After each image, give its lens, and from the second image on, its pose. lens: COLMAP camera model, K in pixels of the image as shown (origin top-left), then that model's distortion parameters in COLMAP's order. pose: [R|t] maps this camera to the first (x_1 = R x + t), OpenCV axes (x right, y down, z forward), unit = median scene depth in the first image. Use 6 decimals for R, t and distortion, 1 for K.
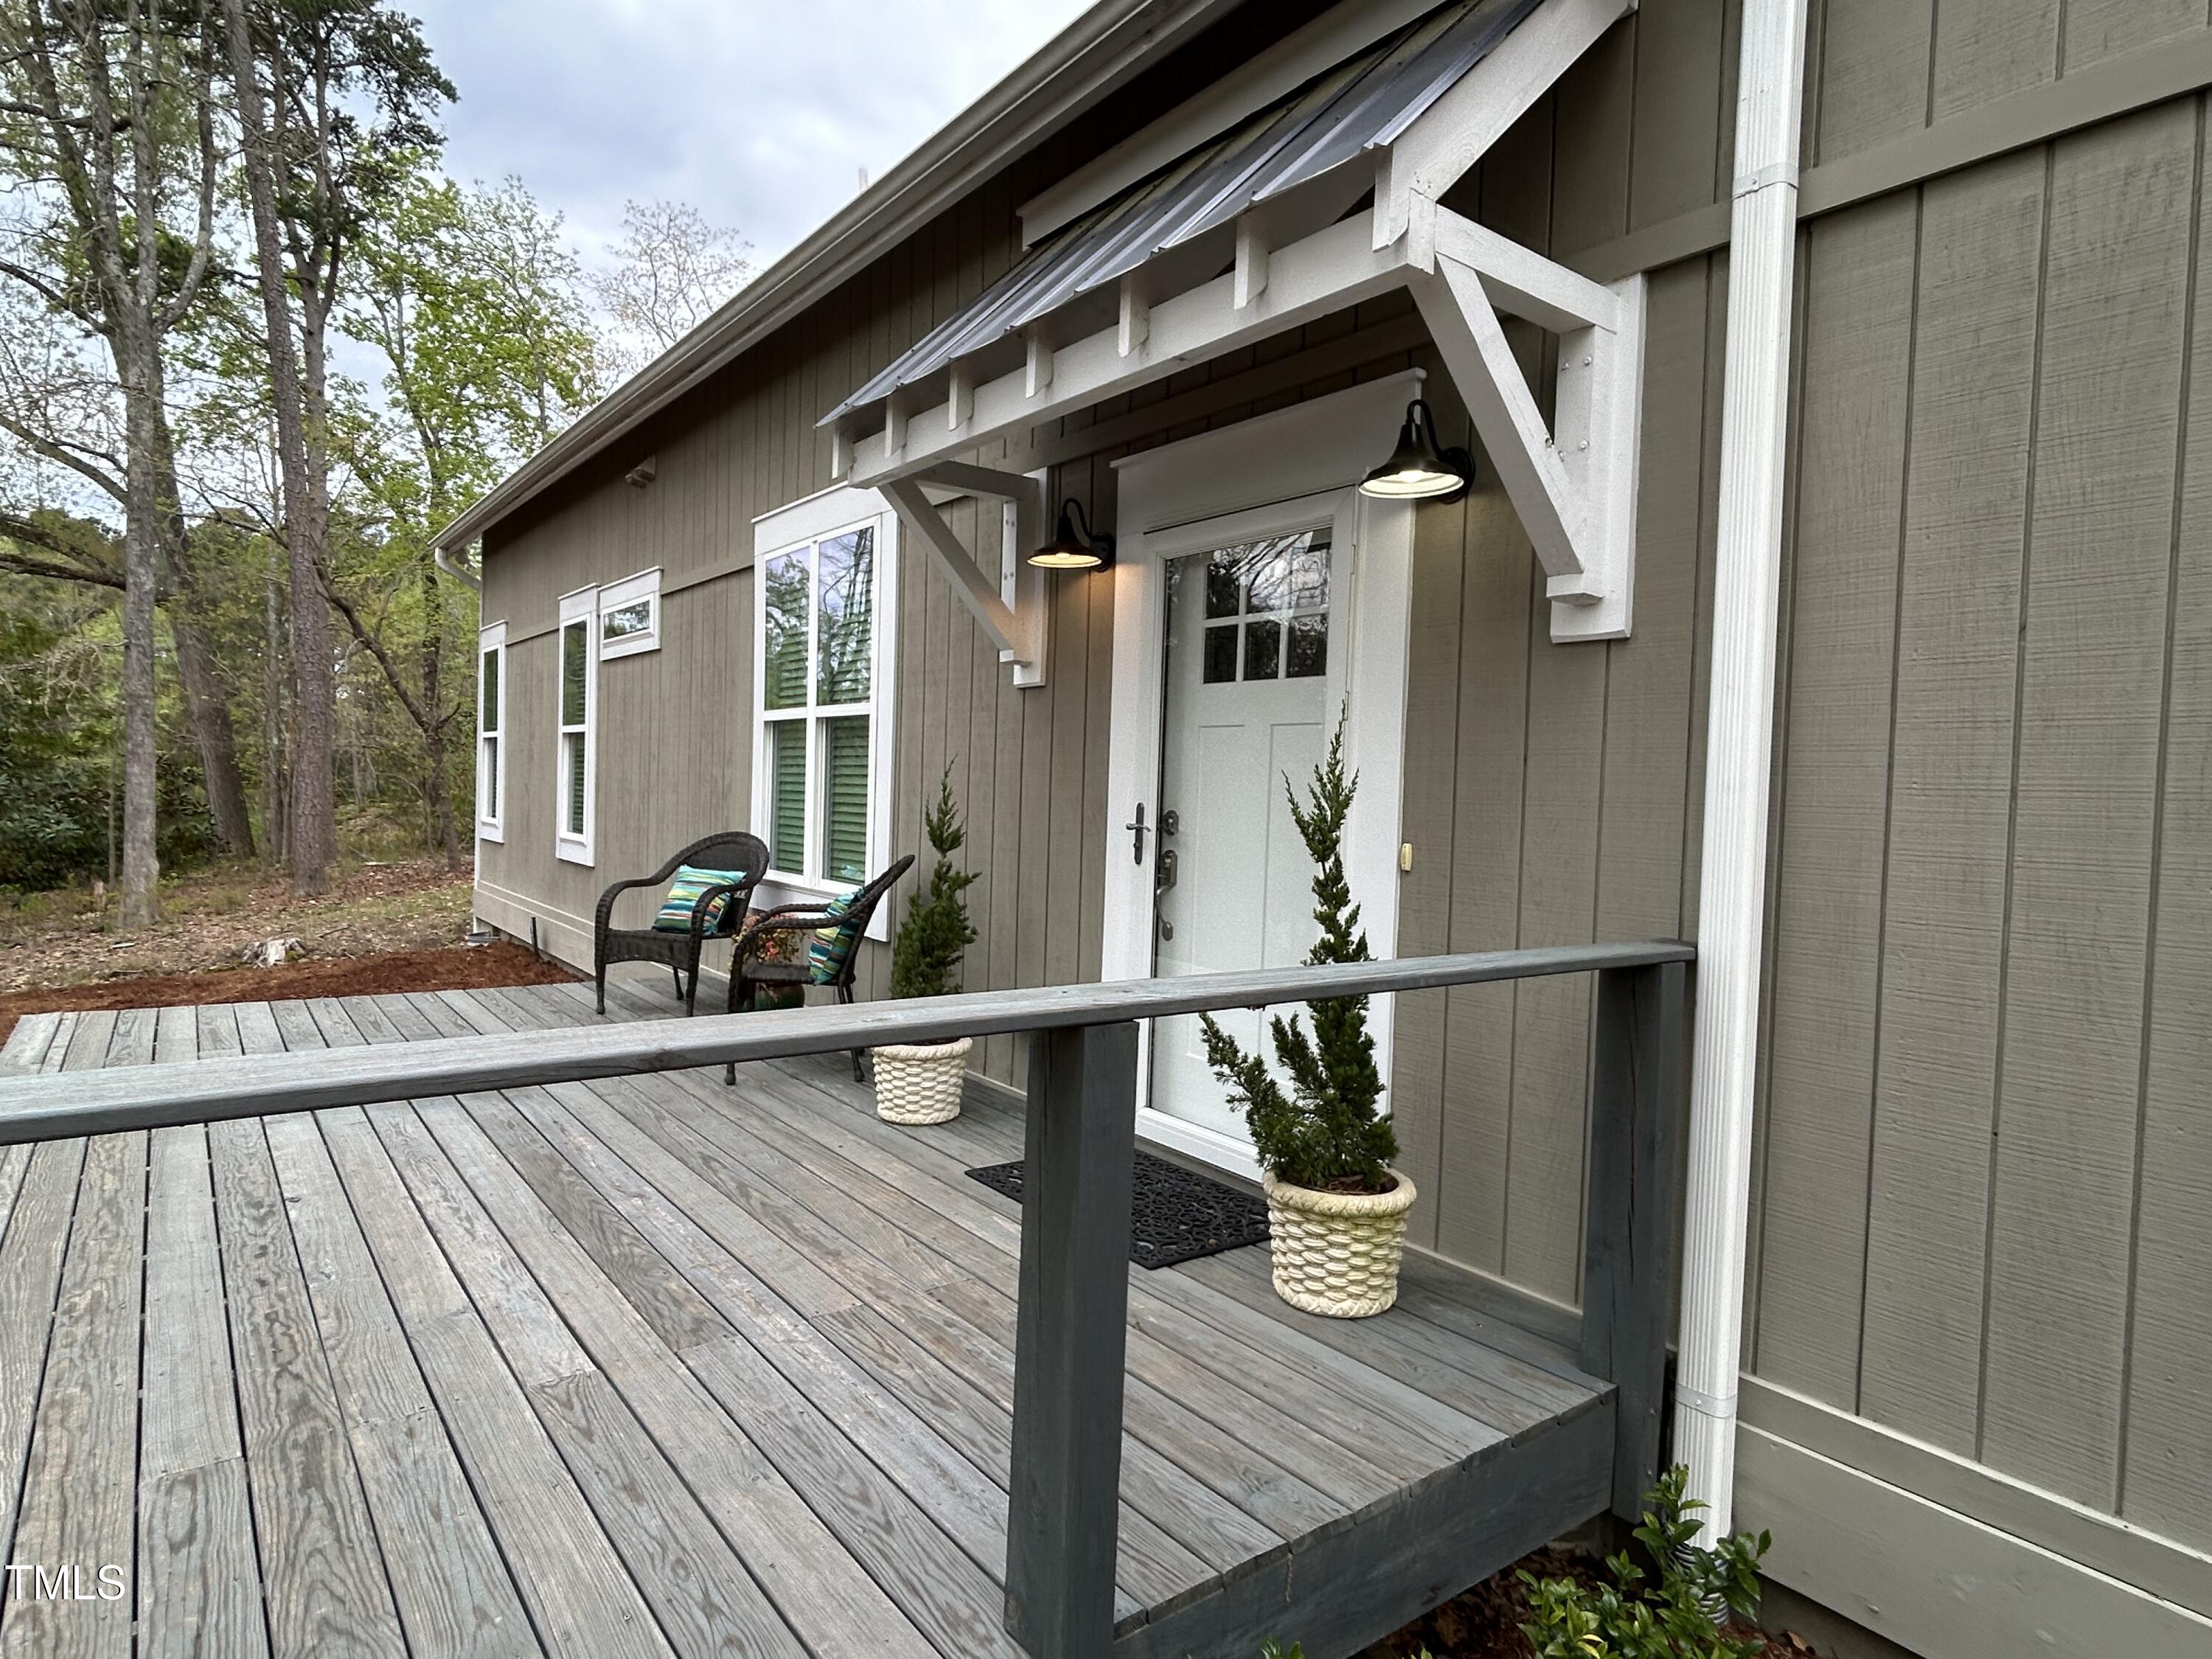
lens RADIAL K [[1235.9, 0, 1115.0], [0, 1235.9, 818.7], [0, 0, 1]] dist [-0.001365, 0.003033]
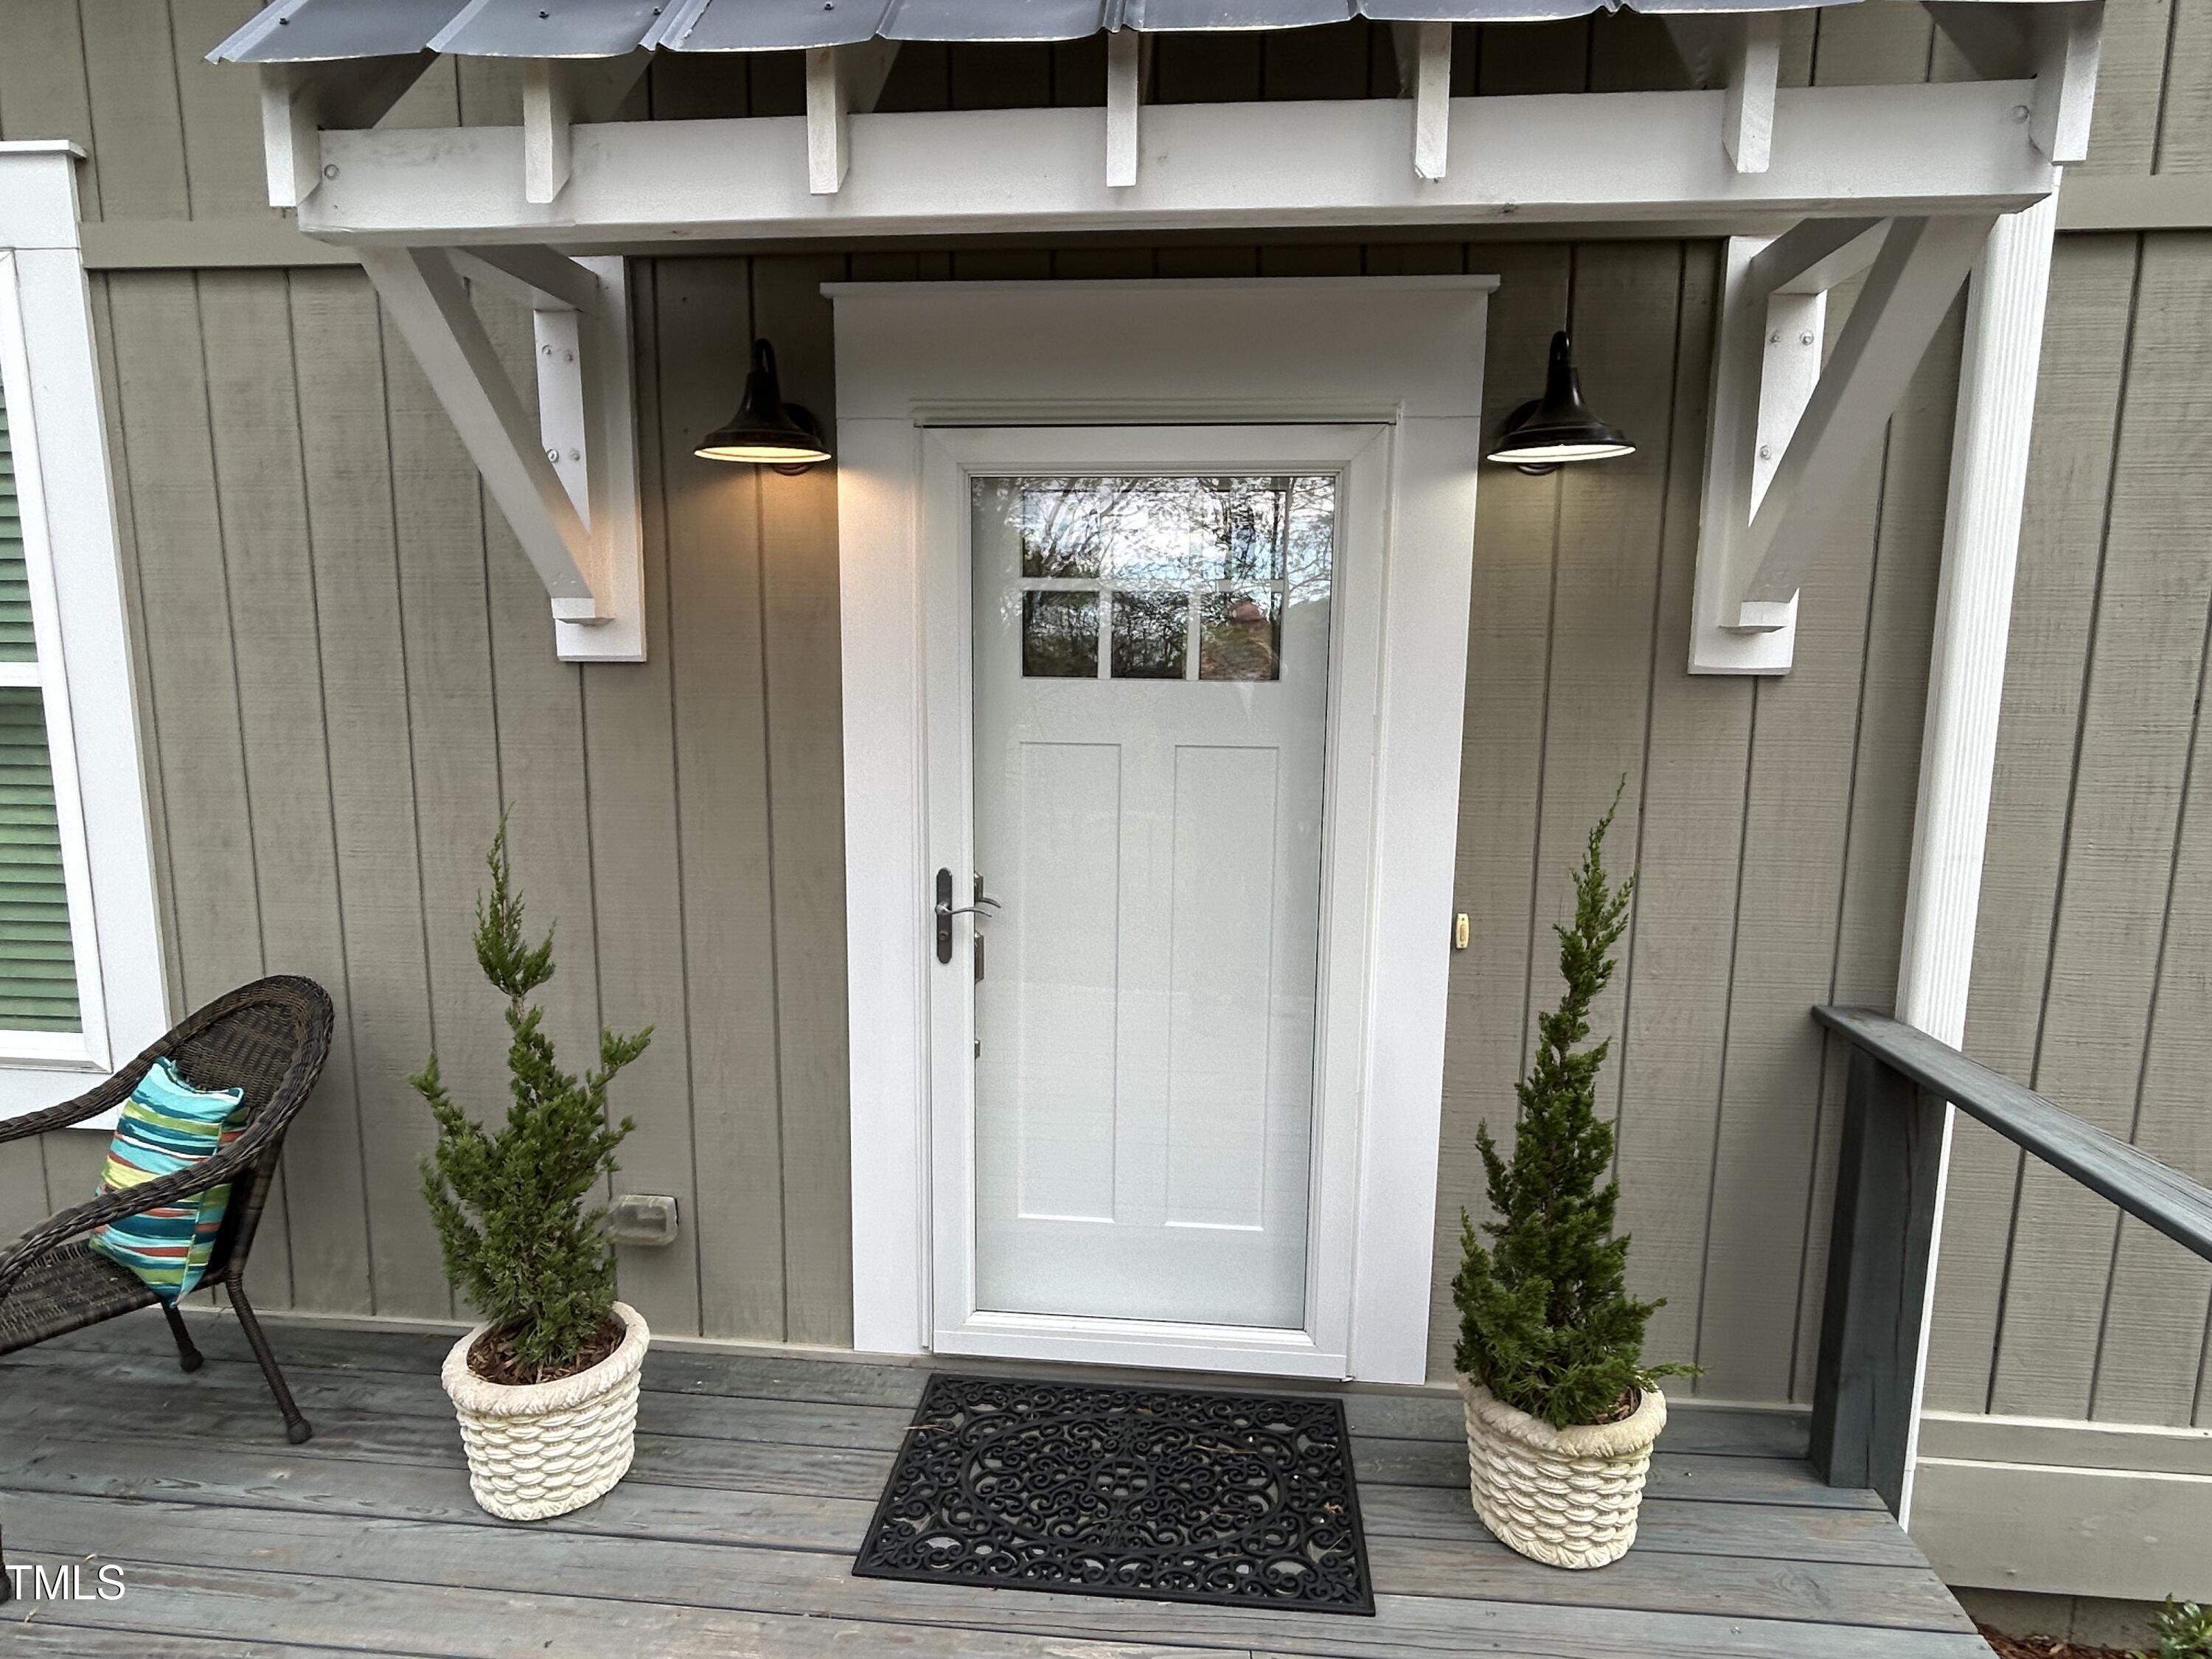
lens RADIAL K [[1235.9, 0, 1114.0], [0, 1235.9, 828.3], [0, 0, 1]] dist [-0.001365, 0.003033]
pose [[0.678528, -0.137234, 0.721641, -0.492391], [0.030475, 0.986807, 0.159007, -0.172759], [-0.733942, -0.085899, 0.673759, 0.670532]]
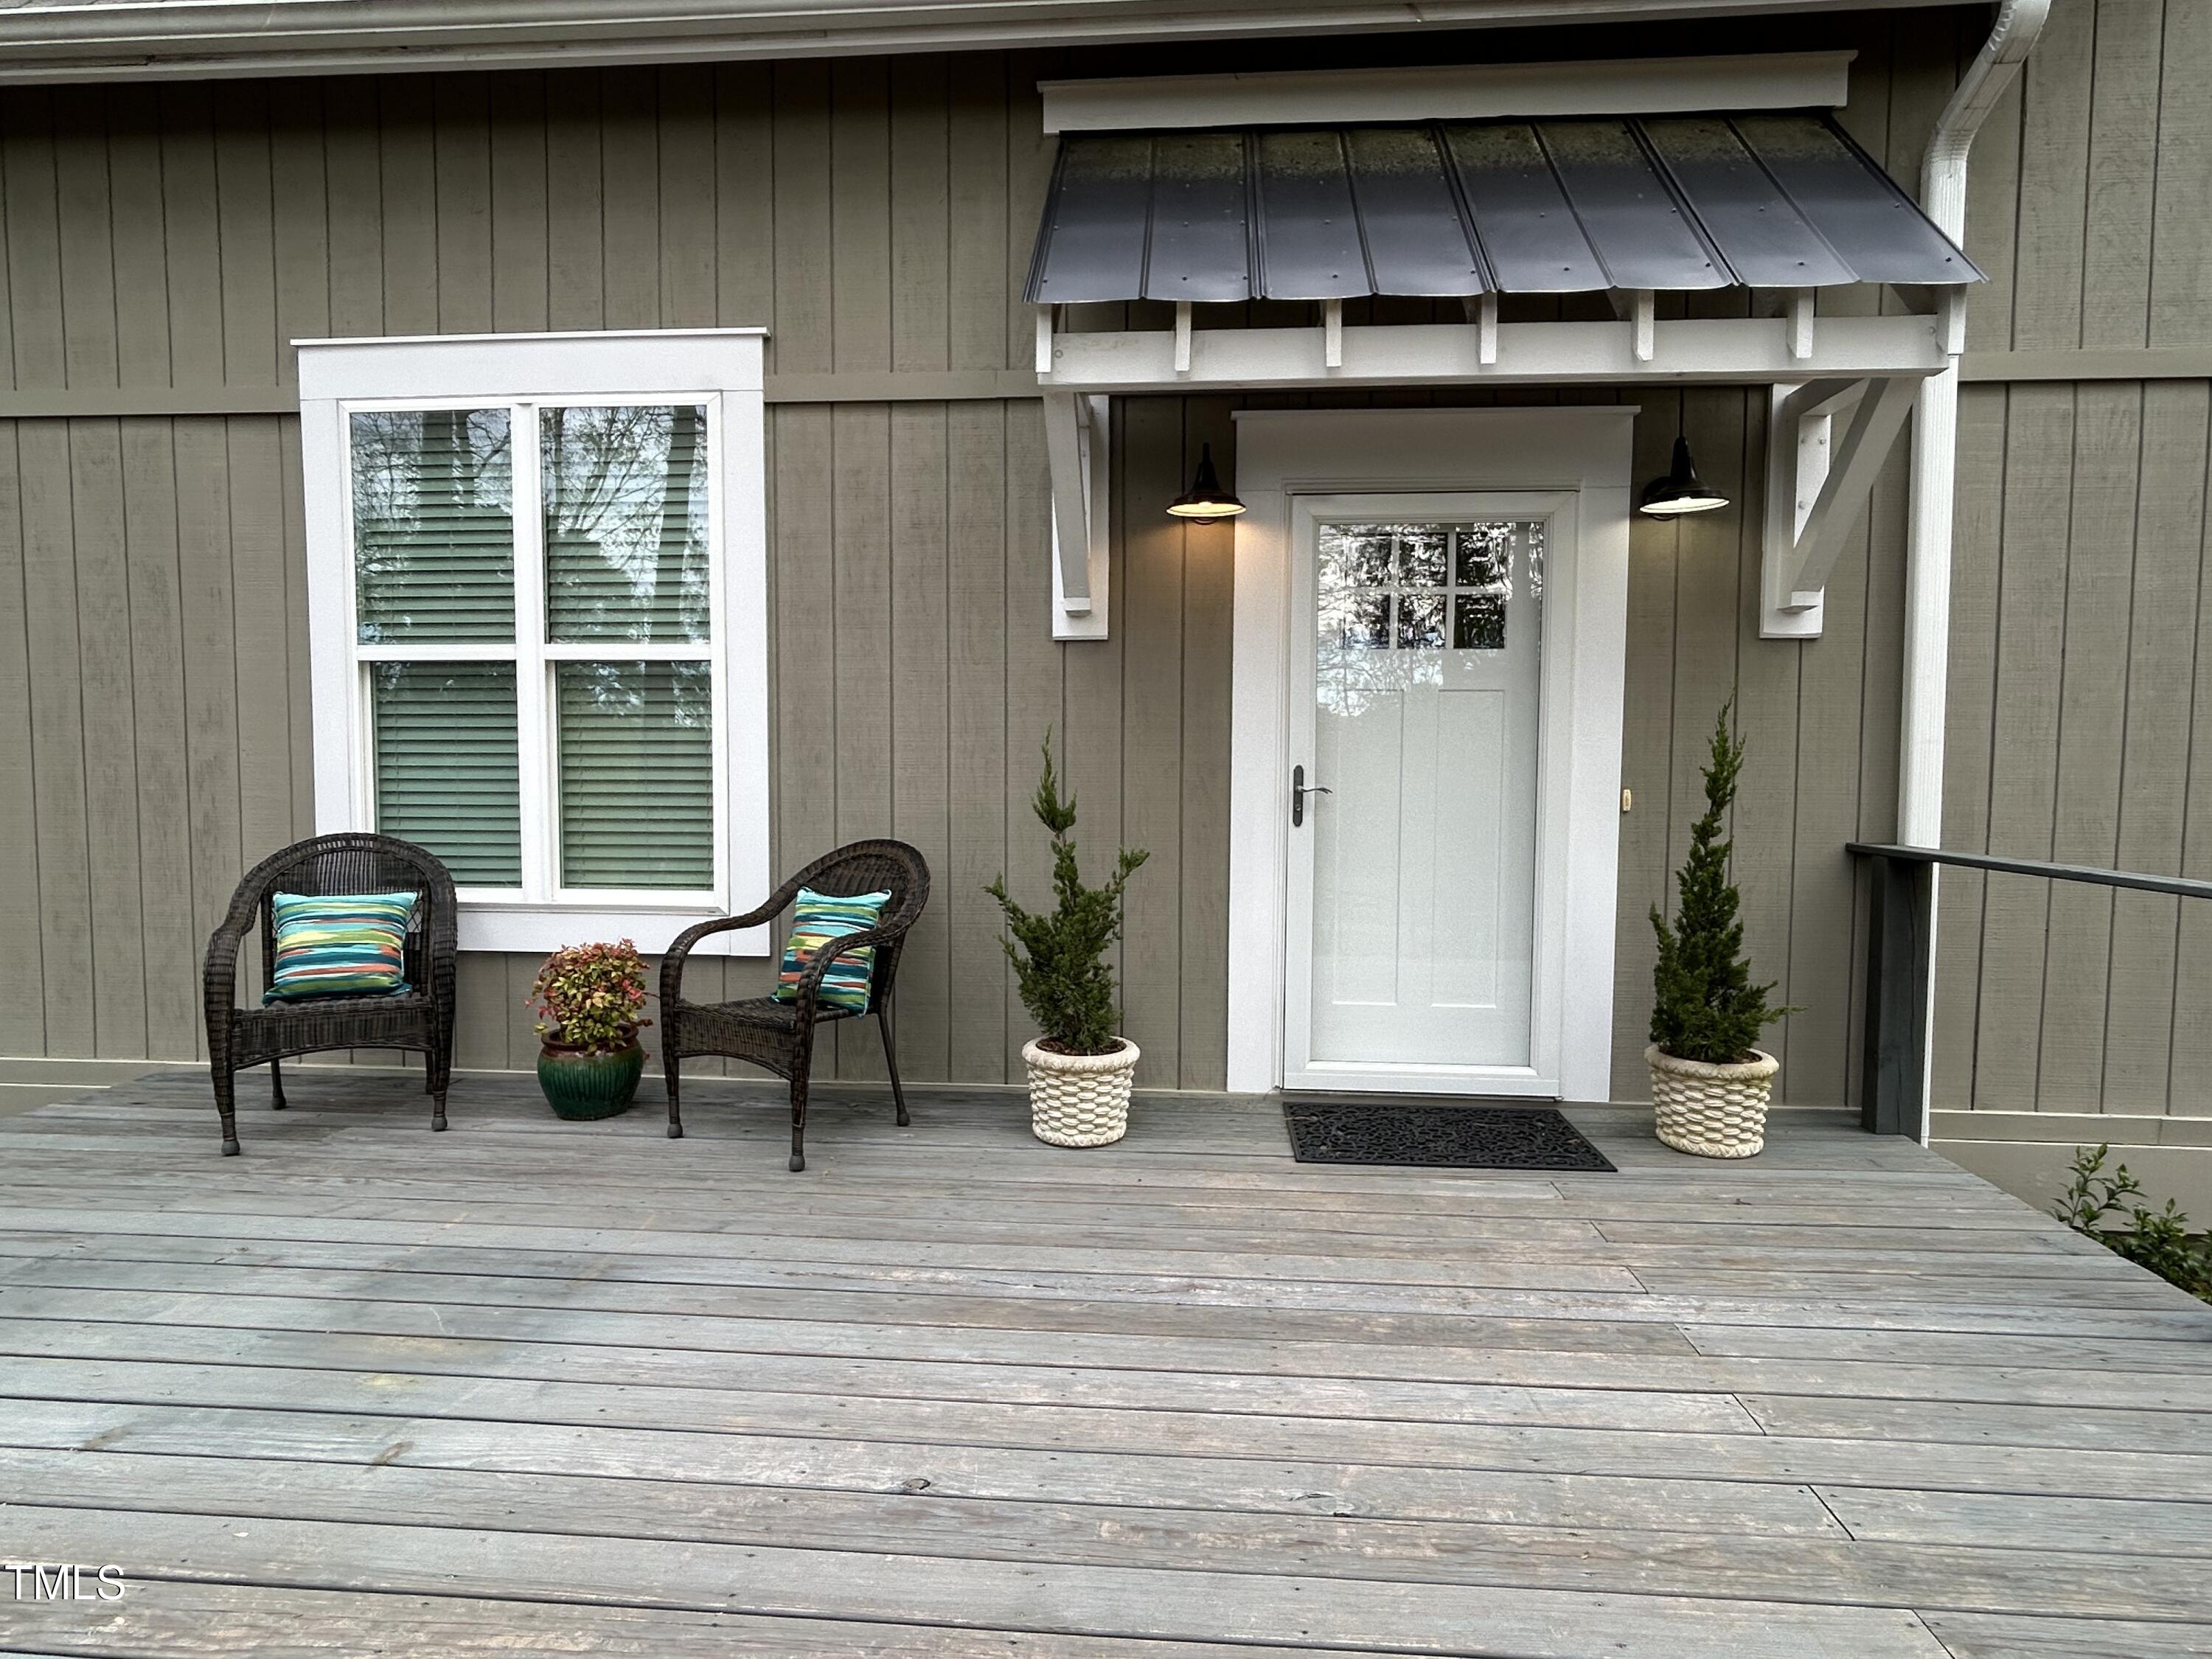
lens RADIAL K [[1235.9, 0, 1116.2], [0, 1235.9, 824.8], [0, 0, 1]] dist [-0.001365, 0.003033]
pose [[0.666613, -0.071529, 0.741964, -1.090763], [0.034578, 0.997281, 0.065076, -0.046525], [-0.744601, -0.017725, 0.667274, 0.574261]]
